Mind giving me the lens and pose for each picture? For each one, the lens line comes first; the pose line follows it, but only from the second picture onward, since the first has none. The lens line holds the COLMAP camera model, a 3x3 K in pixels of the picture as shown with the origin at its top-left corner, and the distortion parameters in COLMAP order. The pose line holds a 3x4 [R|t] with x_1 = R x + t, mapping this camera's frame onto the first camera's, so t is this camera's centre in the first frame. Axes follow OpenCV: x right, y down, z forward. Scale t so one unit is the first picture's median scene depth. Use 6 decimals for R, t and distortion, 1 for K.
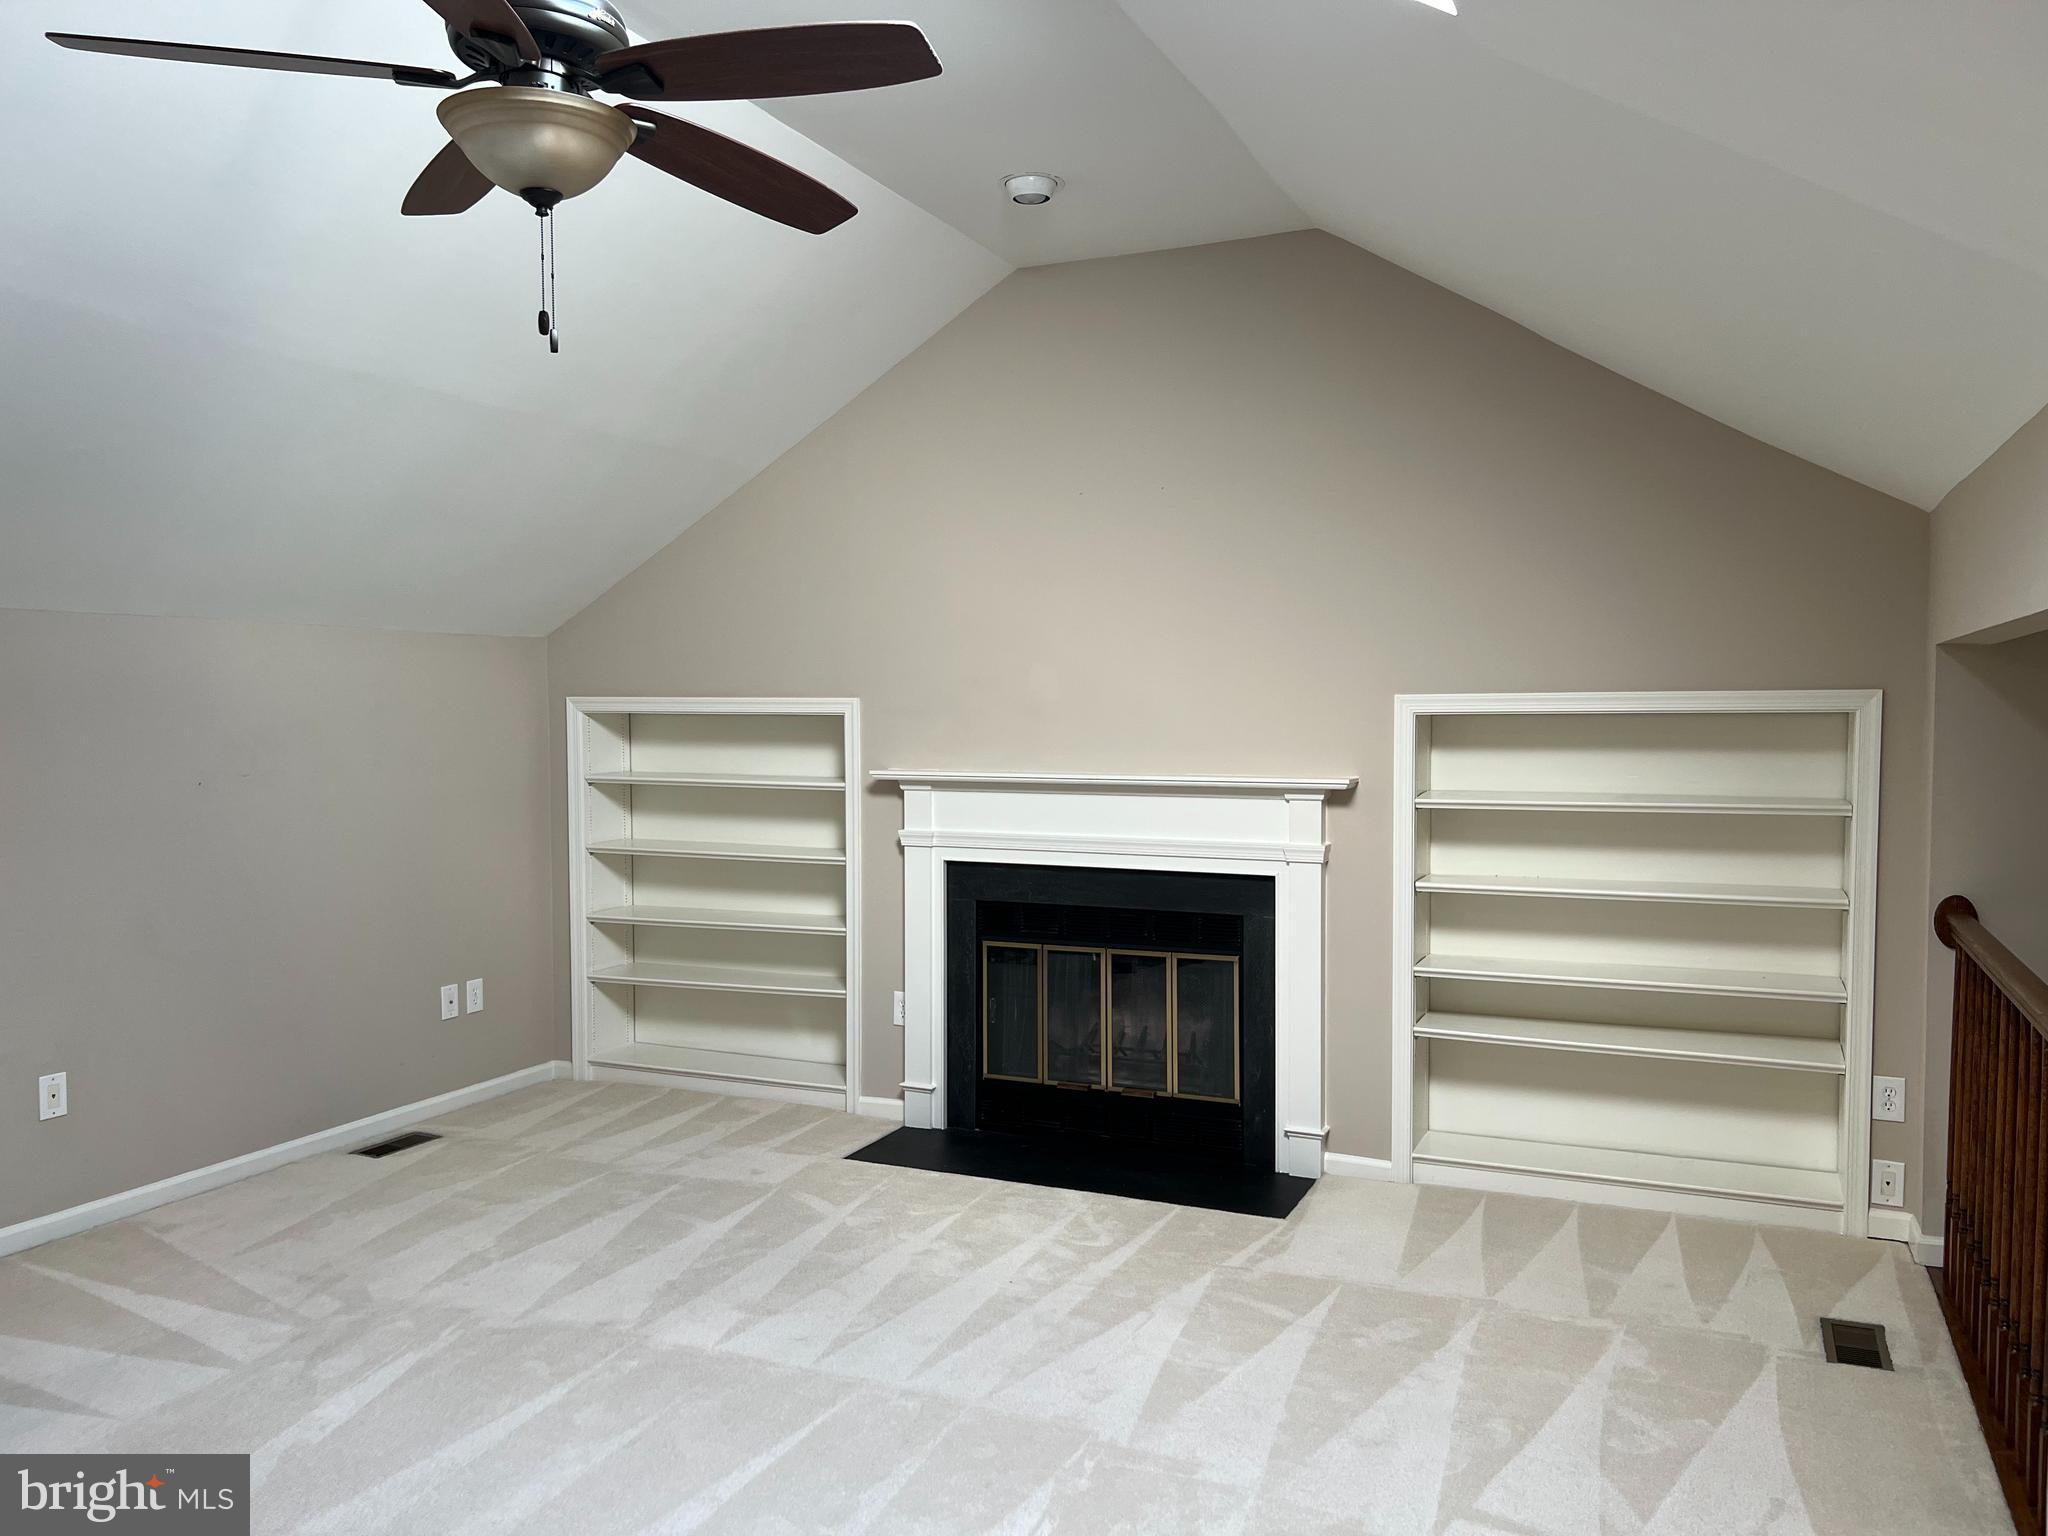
lens RADIAL K [[1573.3, 0, 1038.8], [0, 1573.3, 765.1], [0, 0, 1]] dist [0.088154, -0.092506]
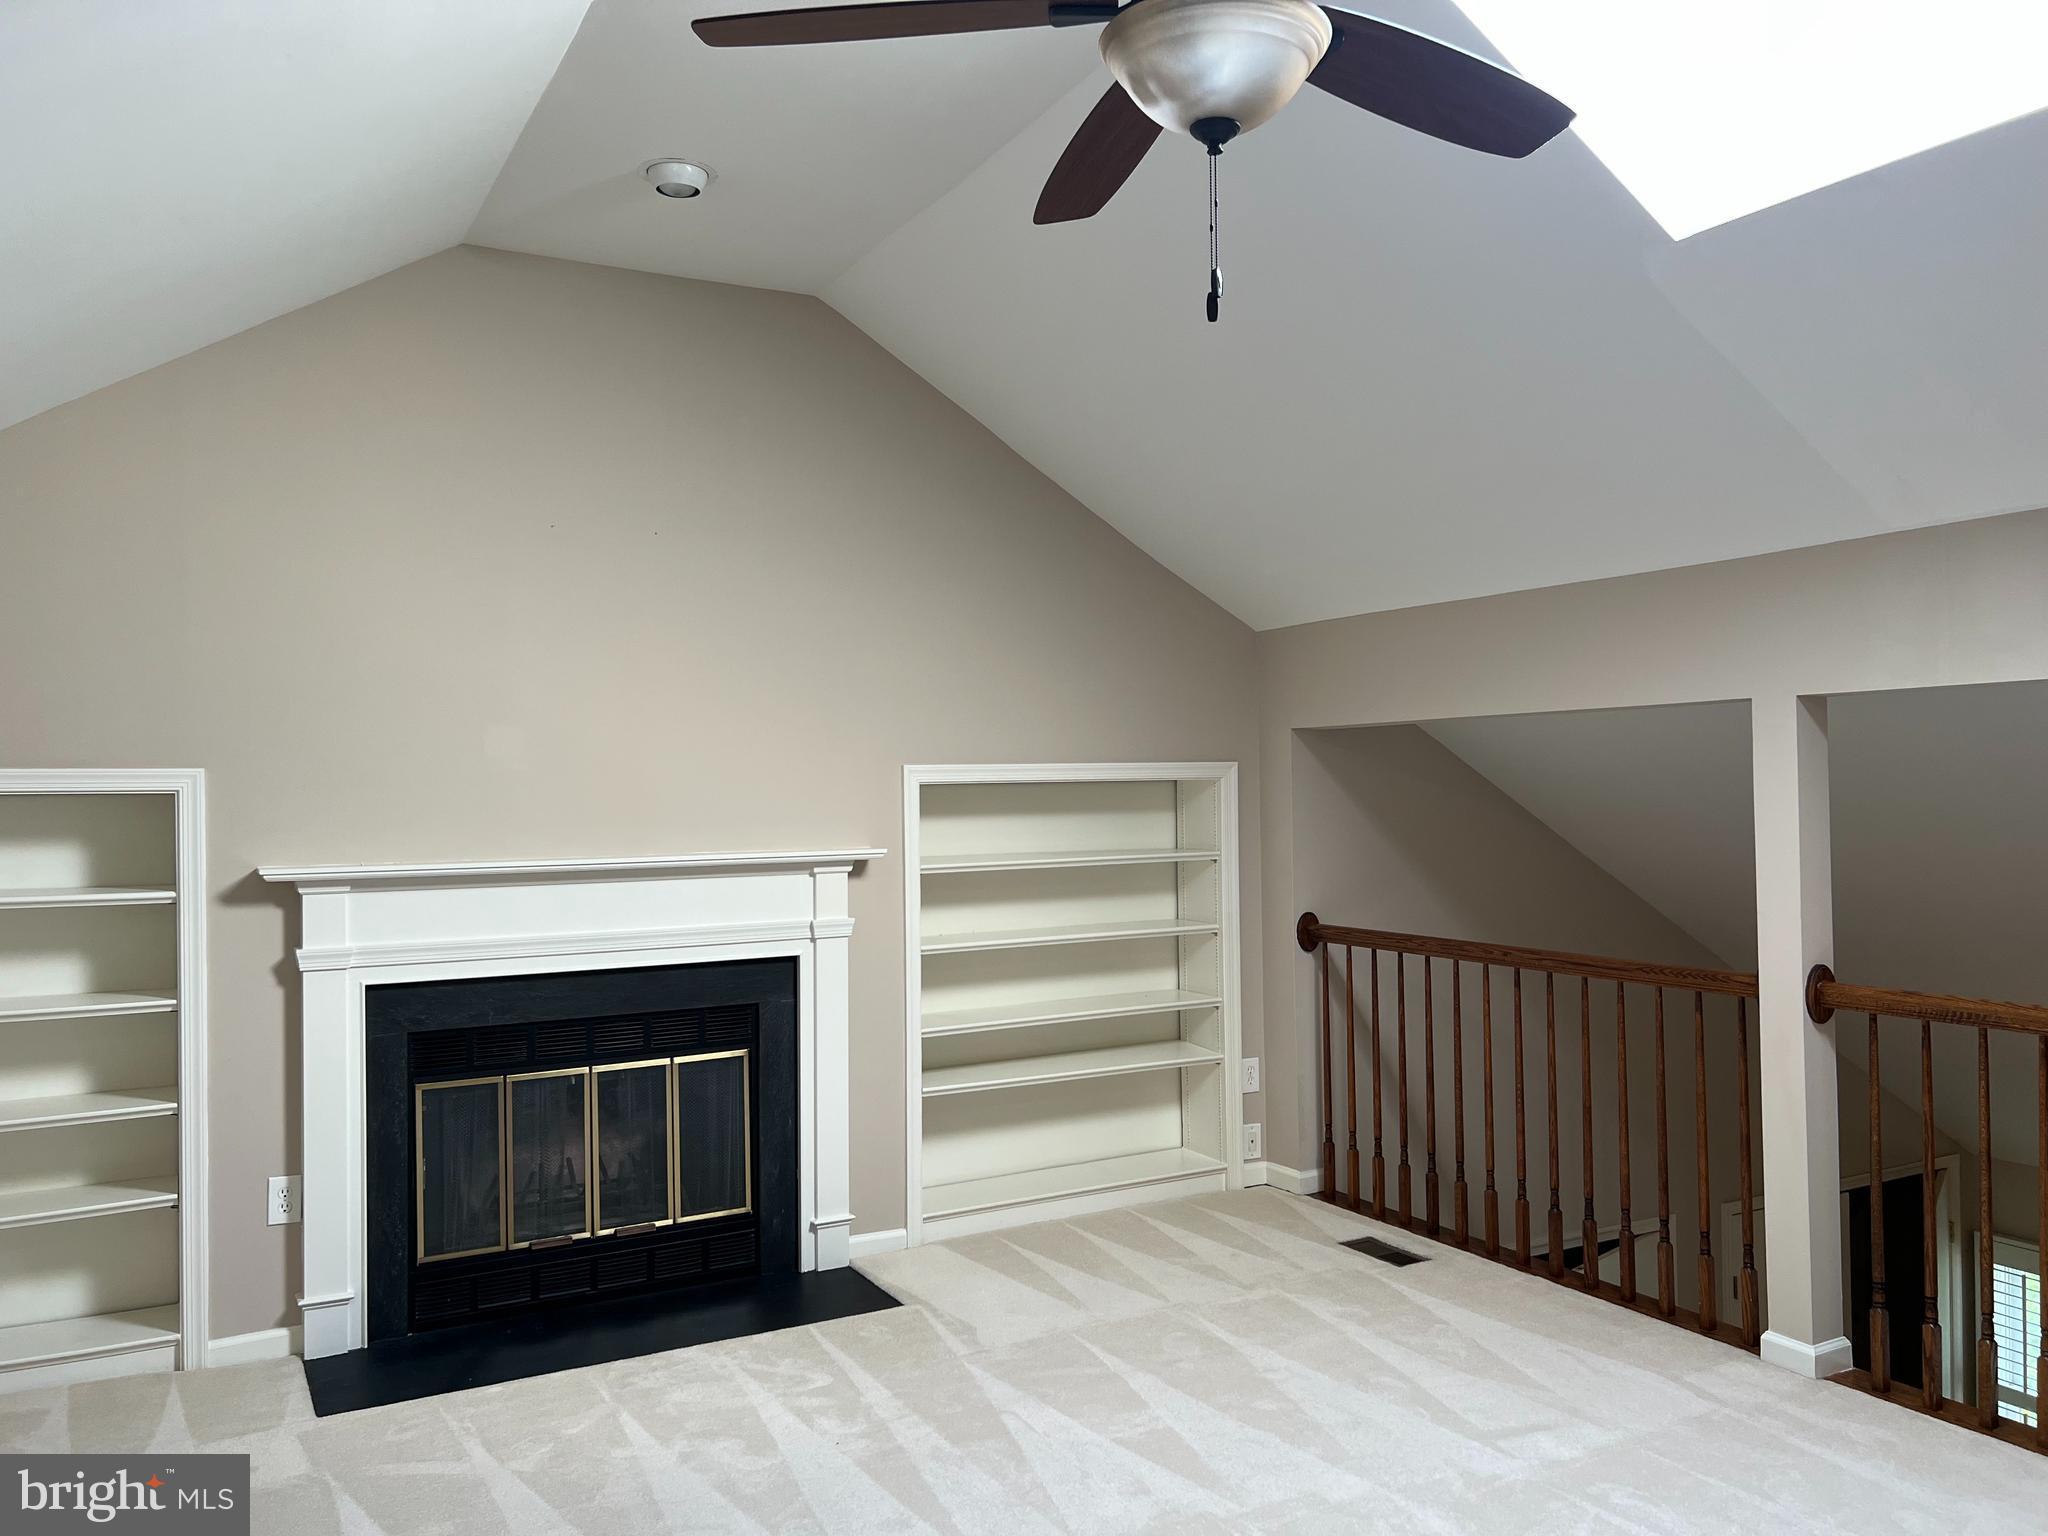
lens RADIAL K [[1573.3, 0, 1032.3], [0, 1573.3, 762.1], [0, 0, 1]] dist [0.088154, -0.092506]
pose [[0.602609, 0.007123, 0.798005, -0.568011], [0.044067, 0.998137, -0.042187, 0.000598], [-0.796819, 0.060588, 0.601173, 0.334895]]
